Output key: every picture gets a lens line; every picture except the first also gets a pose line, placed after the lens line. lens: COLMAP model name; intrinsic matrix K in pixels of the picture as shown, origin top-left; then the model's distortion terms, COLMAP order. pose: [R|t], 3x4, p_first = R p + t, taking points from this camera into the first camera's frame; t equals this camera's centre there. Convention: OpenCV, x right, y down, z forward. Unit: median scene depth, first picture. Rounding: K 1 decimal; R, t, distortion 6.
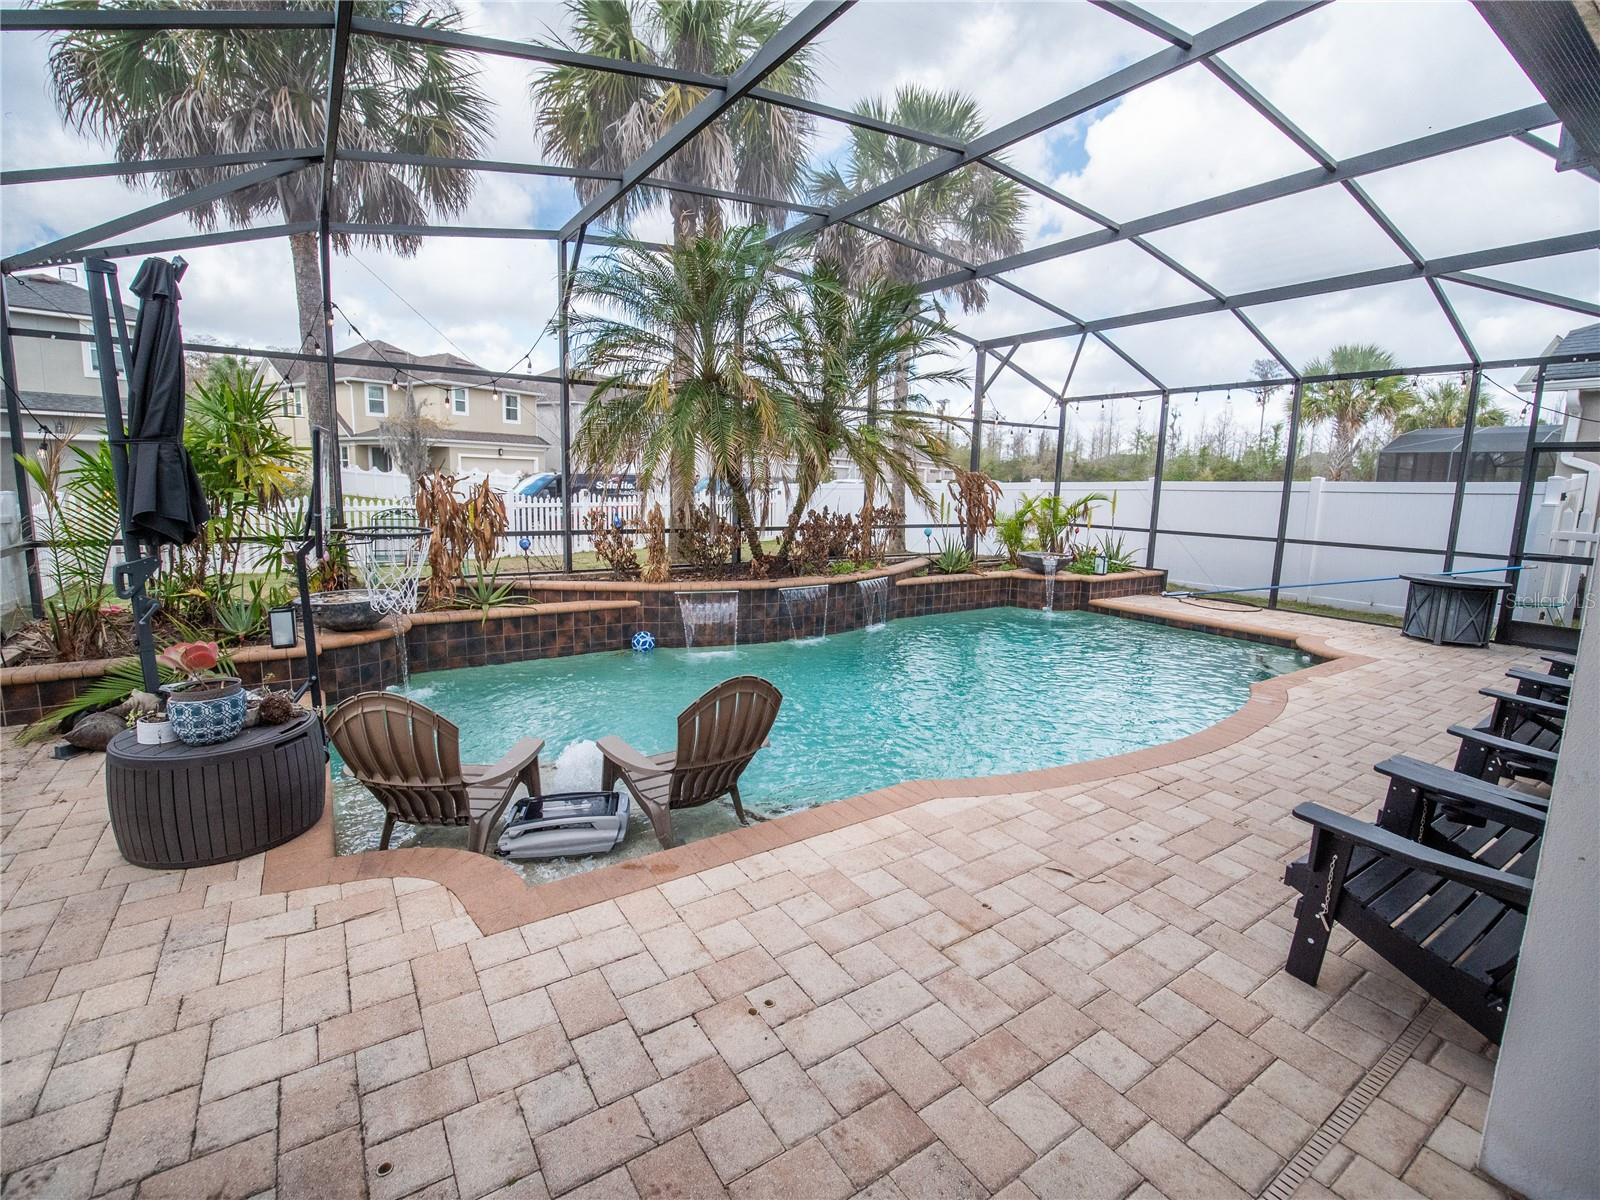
lens RADIAL K [[730.3, 0, 793.4], [0, 730.3, 592.1], [0, 0, 1]] dist [-0.017440, -0.000367]
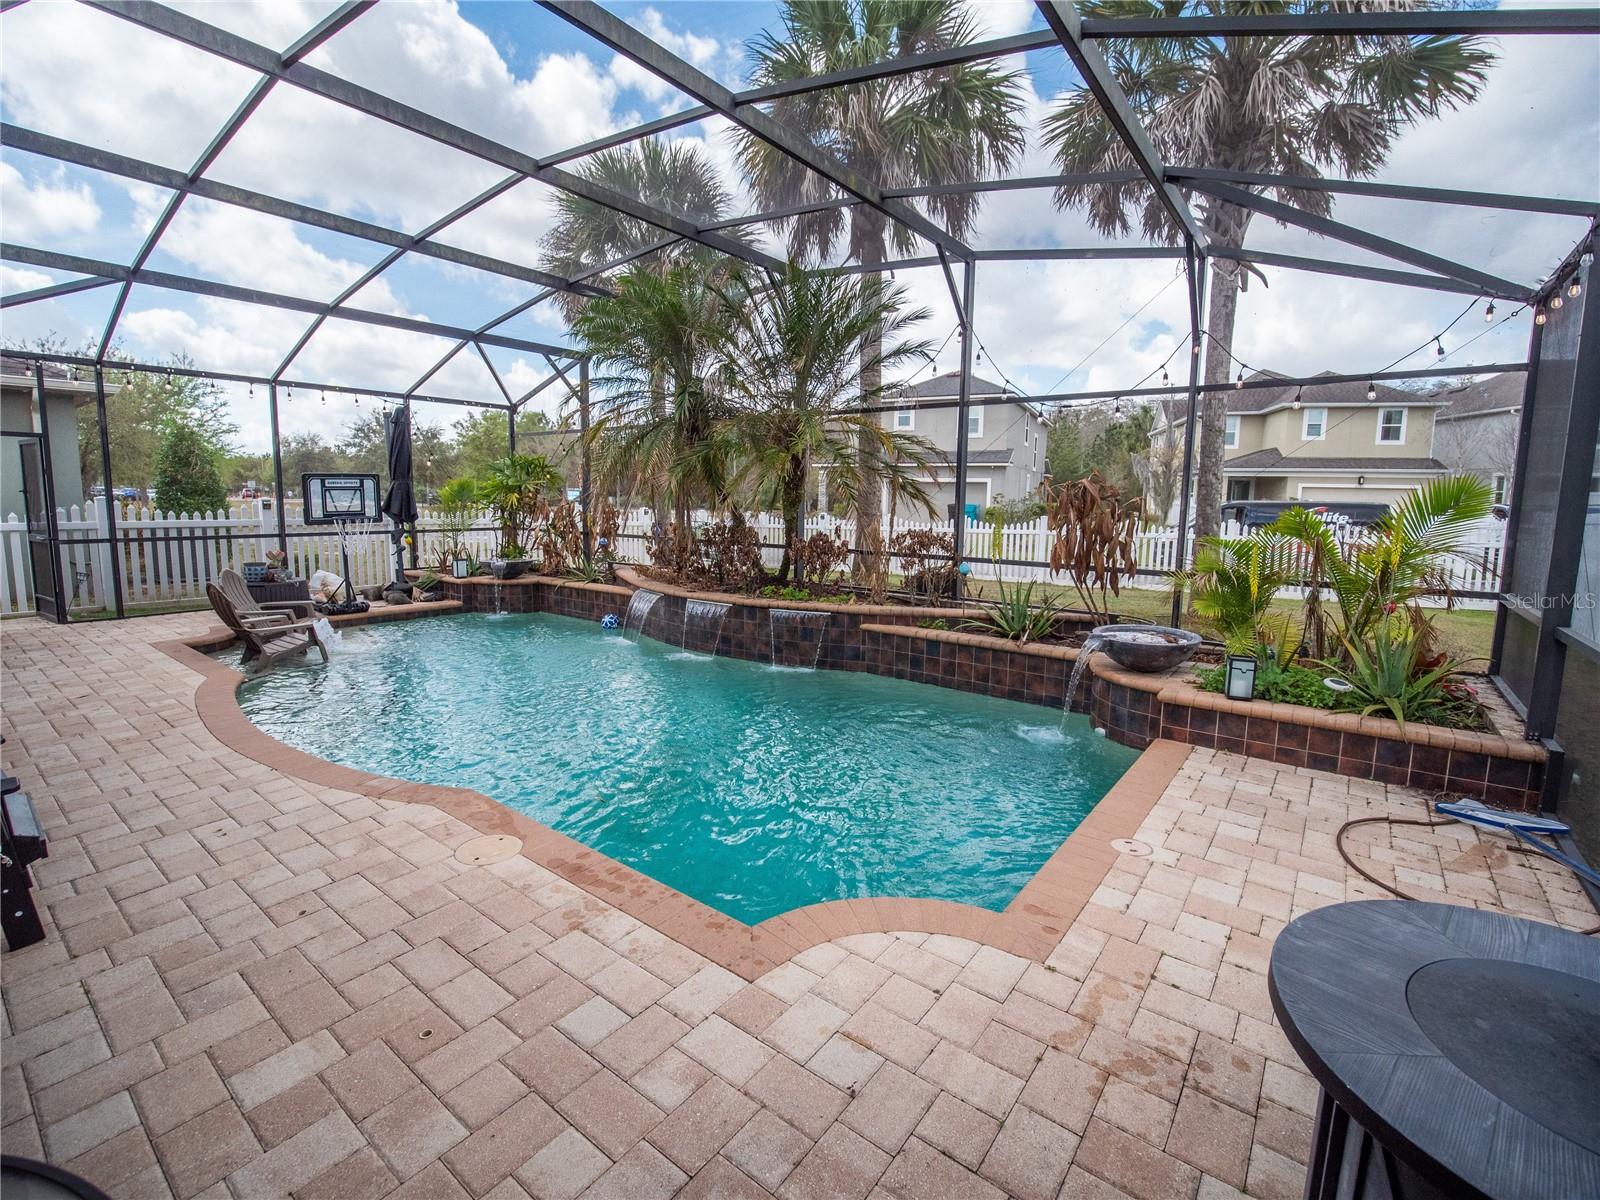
lens RADIAL K [[730.3, 0, 788.6], [0, 730.3, 594.5], [0, 0, 1]] dist [-0.017440, -0.000367]
pose [[0.314922, 0.105977, -0.943183, 0.390019], [-0.150518, 0.986747, 0.060615, -0.037193], [0.937107, 0.122877, 0.326699, 0.306173]]
